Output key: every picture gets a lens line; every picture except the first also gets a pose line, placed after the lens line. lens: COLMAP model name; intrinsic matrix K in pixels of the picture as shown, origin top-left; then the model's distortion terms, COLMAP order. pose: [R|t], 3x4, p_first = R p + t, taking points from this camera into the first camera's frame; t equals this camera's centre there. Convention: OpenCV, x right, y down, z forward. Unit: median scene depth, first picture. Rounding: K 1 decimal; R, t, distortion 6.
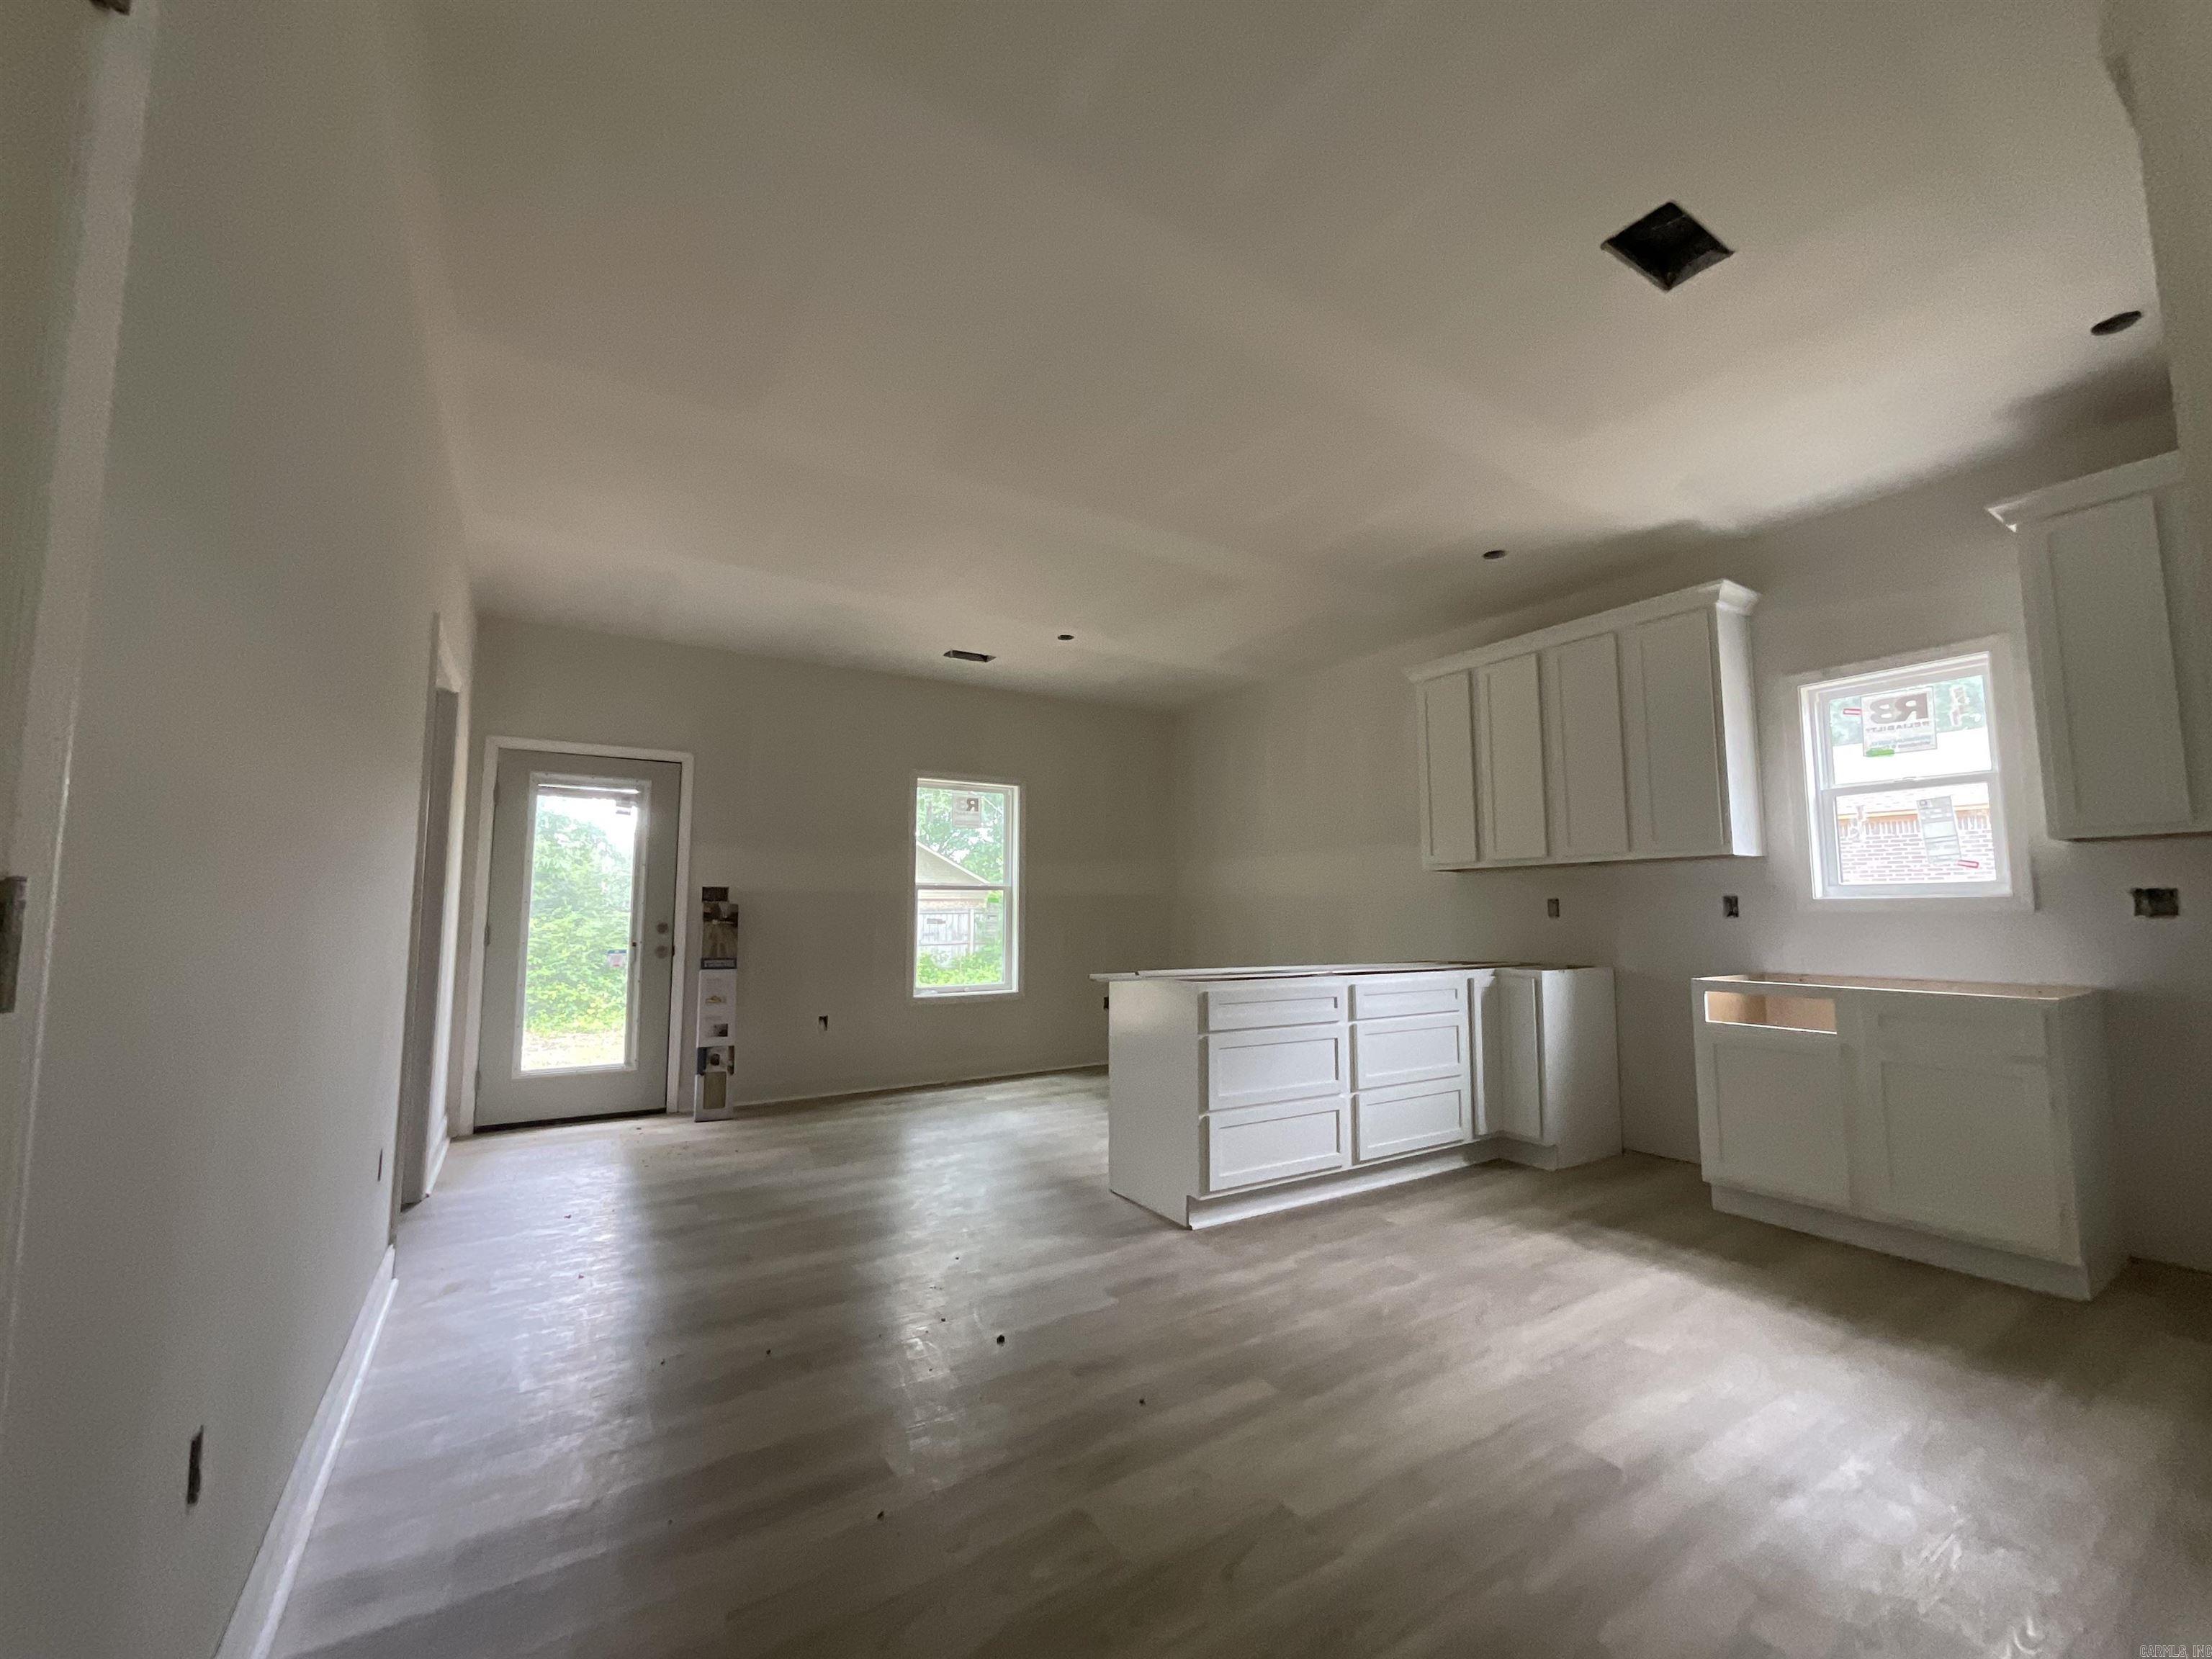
lens RADIAL K [[936.3, 0, 1106.0], [0, 936.3, 829.5], [0, 0, 1]] dist [-0.000293, 0.000235]
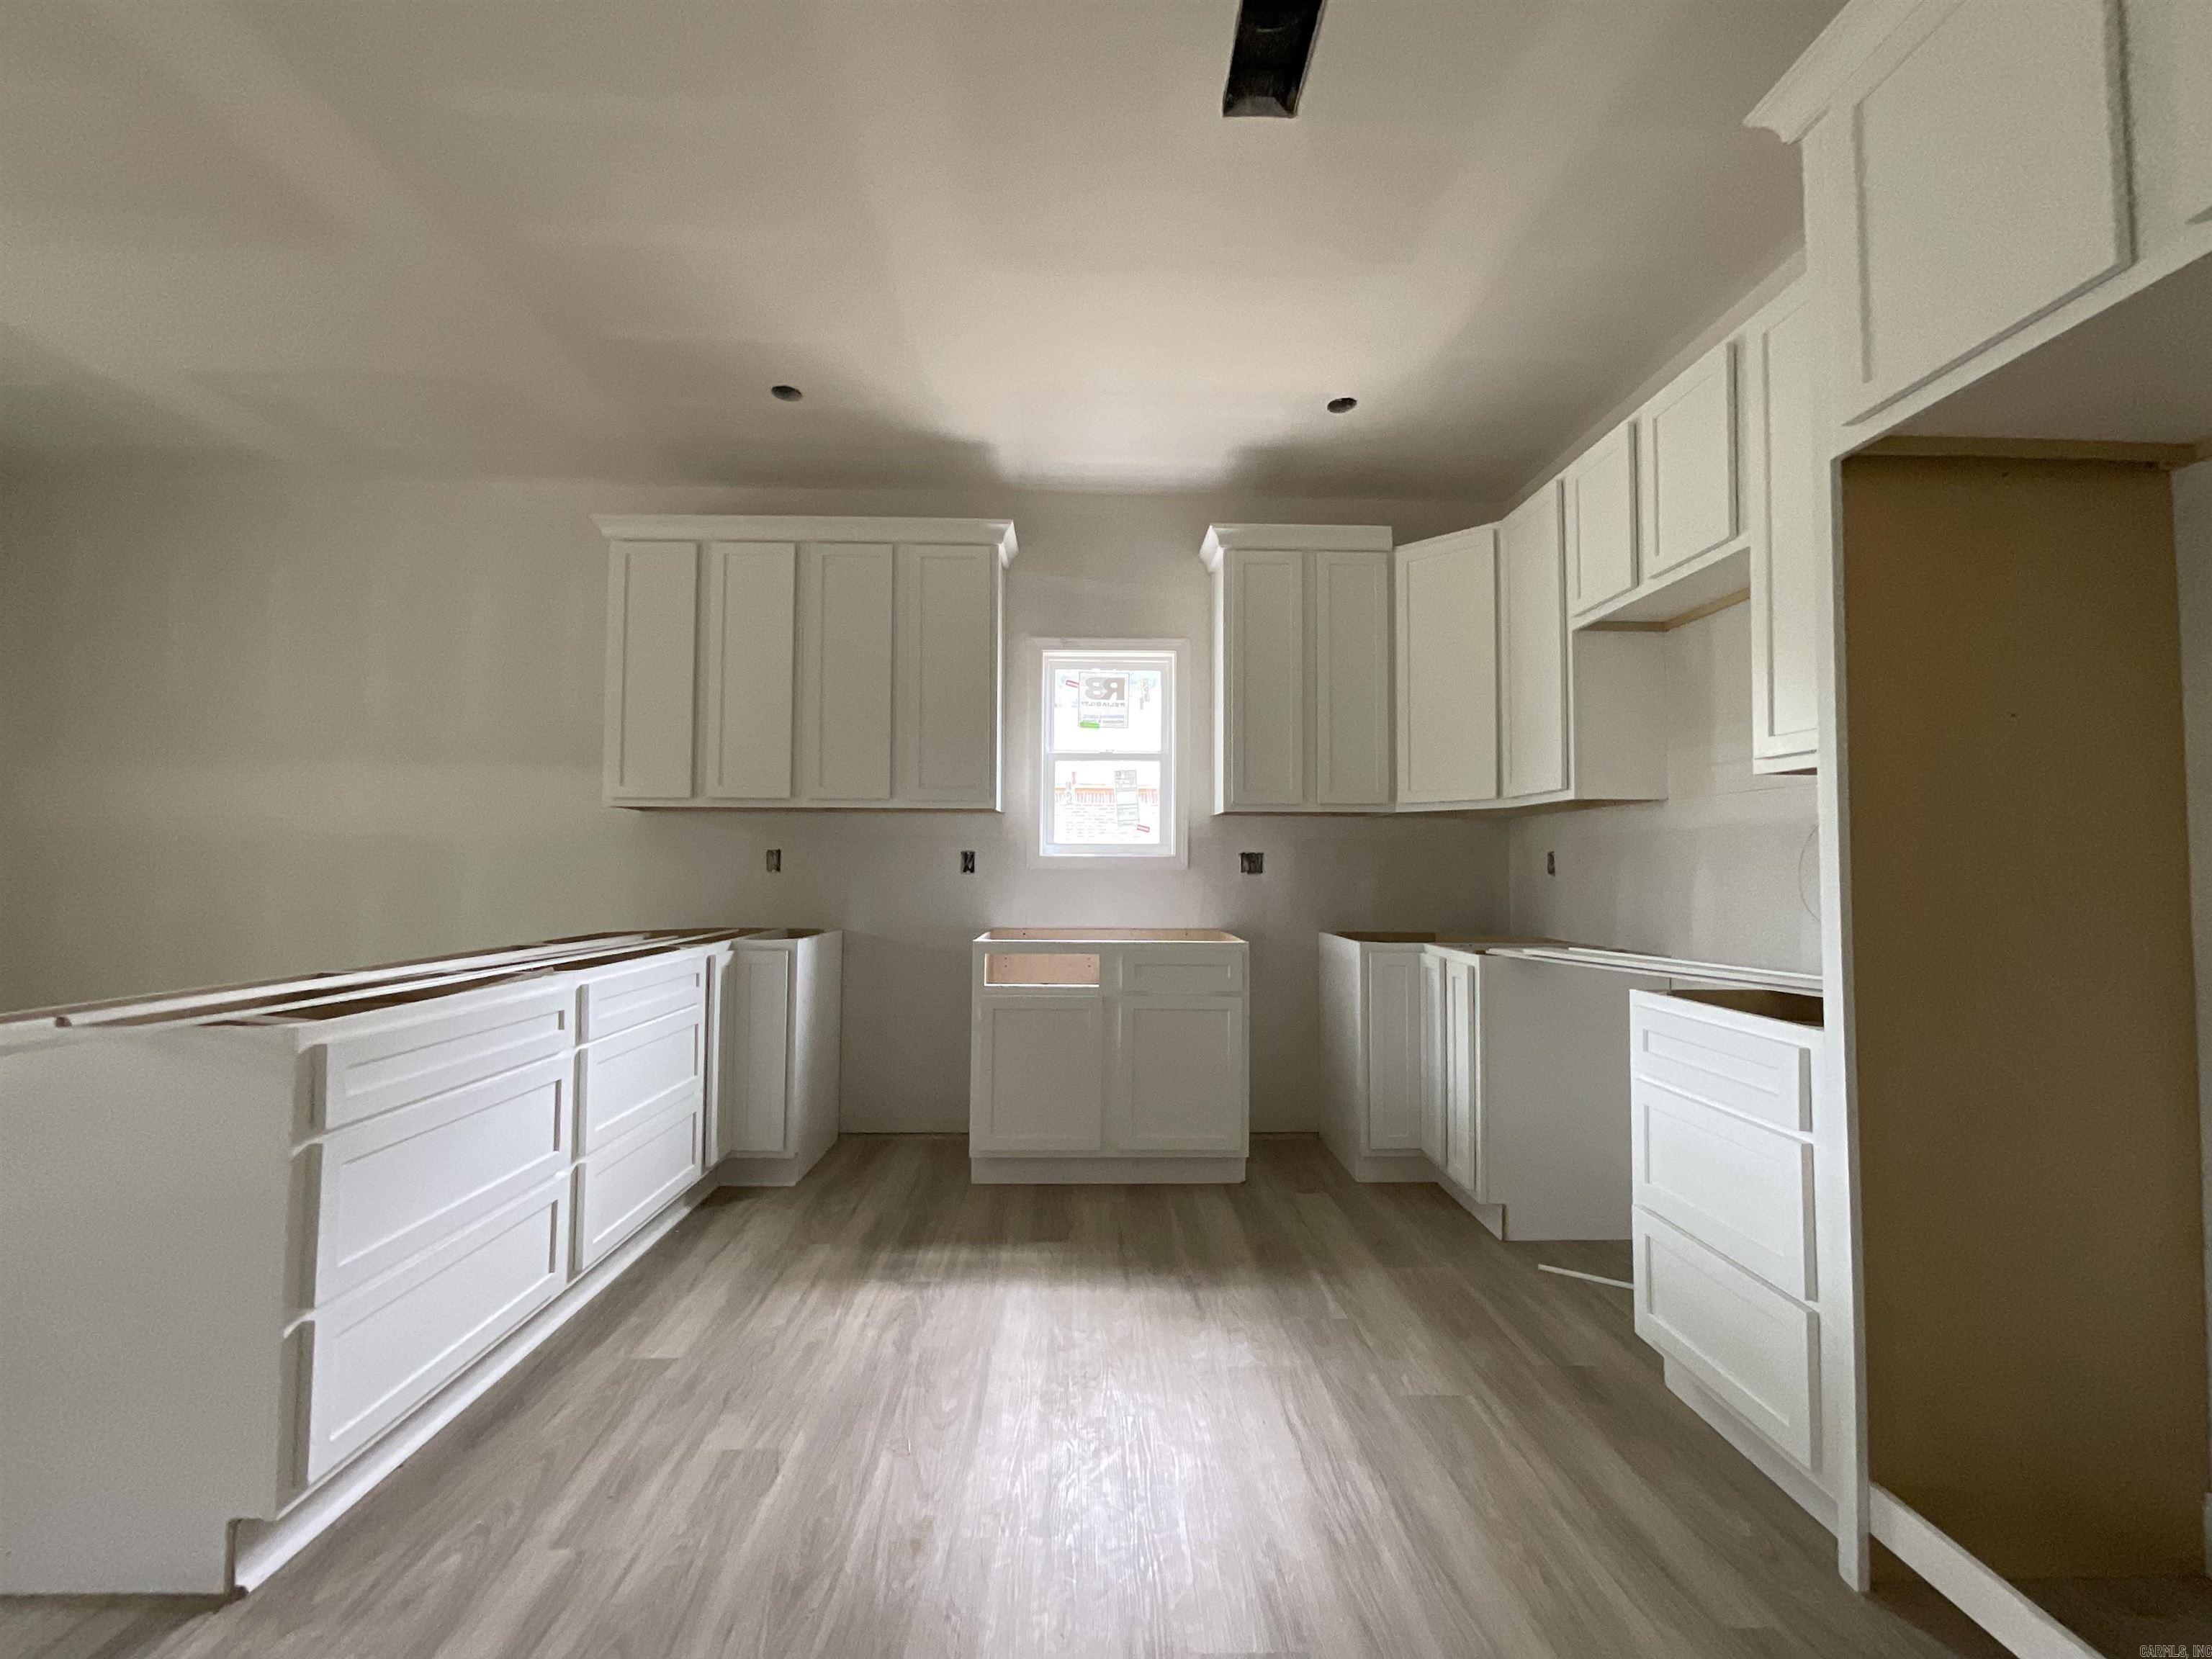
lens RADIAL K [[901.7, 0, 1106.0], [0, 901.7, 829.5], [0, 0, 1]] dist [0.000624, 0.000228]
pose [[0.506759, 0.040860, 0.861119, -0.074461], [-0.085768, 0.996310, 0.003199, 0.036039], [-0.857810, -0.075478, 0.508394, 0.436708]]
